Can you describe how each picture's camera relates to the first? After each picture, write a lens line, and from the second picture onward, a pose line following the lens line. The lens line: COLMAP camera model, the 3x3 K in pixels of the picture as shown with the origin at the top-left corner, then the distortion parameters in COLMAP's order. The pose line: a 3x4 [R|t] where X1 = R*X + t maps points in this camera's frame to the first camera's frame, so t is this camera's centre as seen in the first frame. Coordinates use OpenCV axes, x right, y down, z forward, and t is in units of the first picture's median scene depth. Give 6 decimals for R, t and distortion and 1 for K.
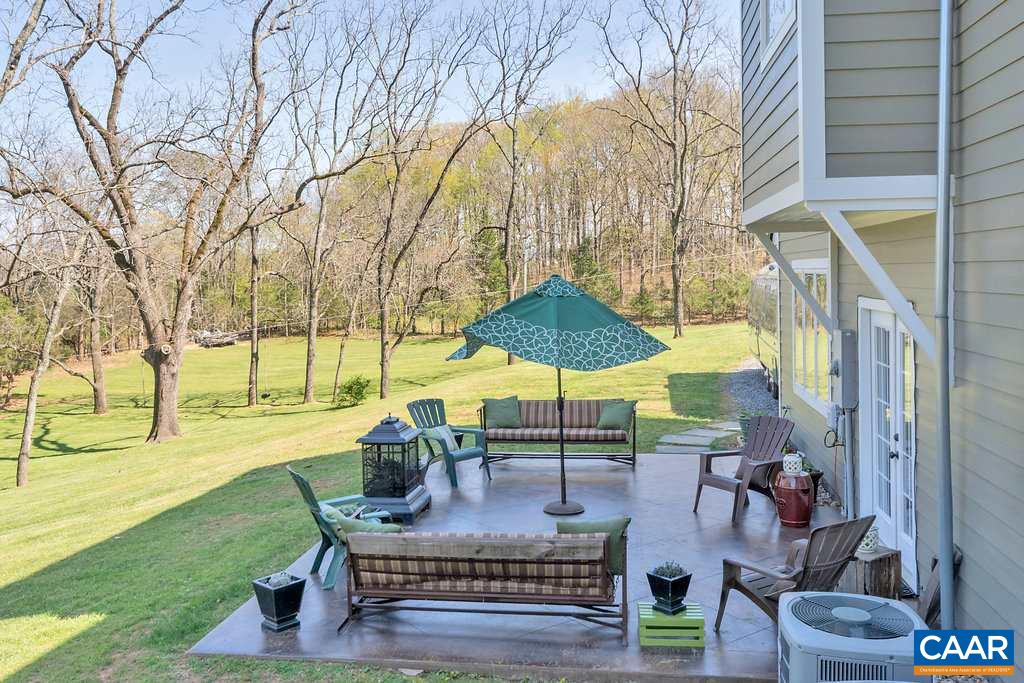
lens RADIAL K [[858.9, 0, 510.0], [0, 858.9, 353.1], [0, 0, 1]] dist [0.007472, -0.002973]
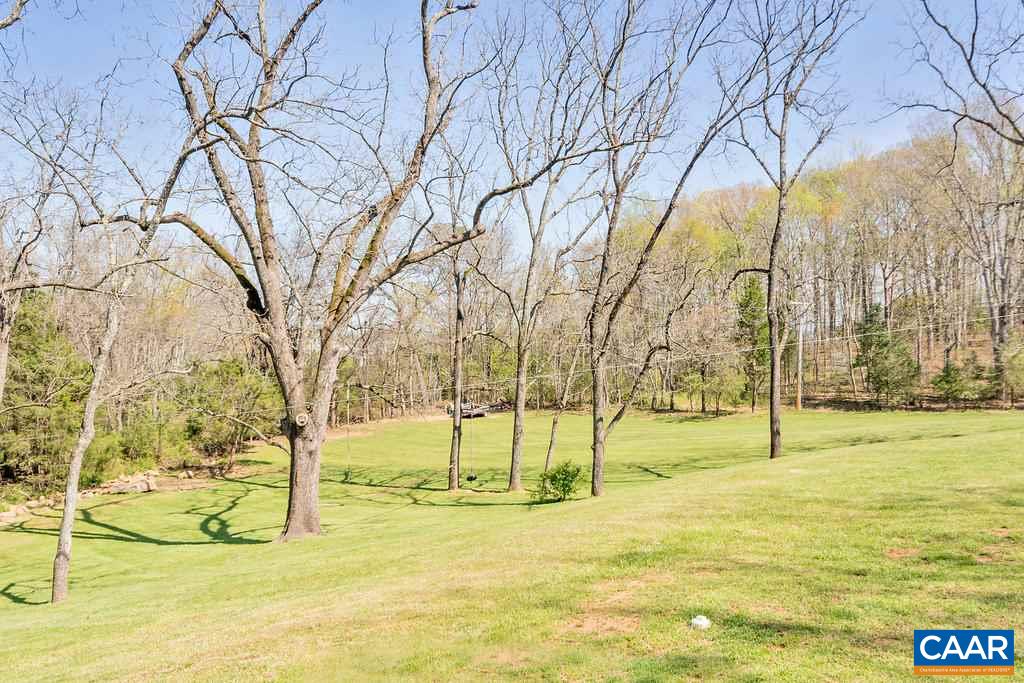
lens RADIAL K [[858.9, 0, 510.0], [0, 858.9, 353.1], [0, 0, 1]] dist [0.007472, -0.002973]
pose [[0.952426, 0.007735, -0.304670, 0.008936], [-0.034746, 0.995916, -0.083335, -0.004309], [0.302781, 0.089957, 0.948805, 0.236918]]
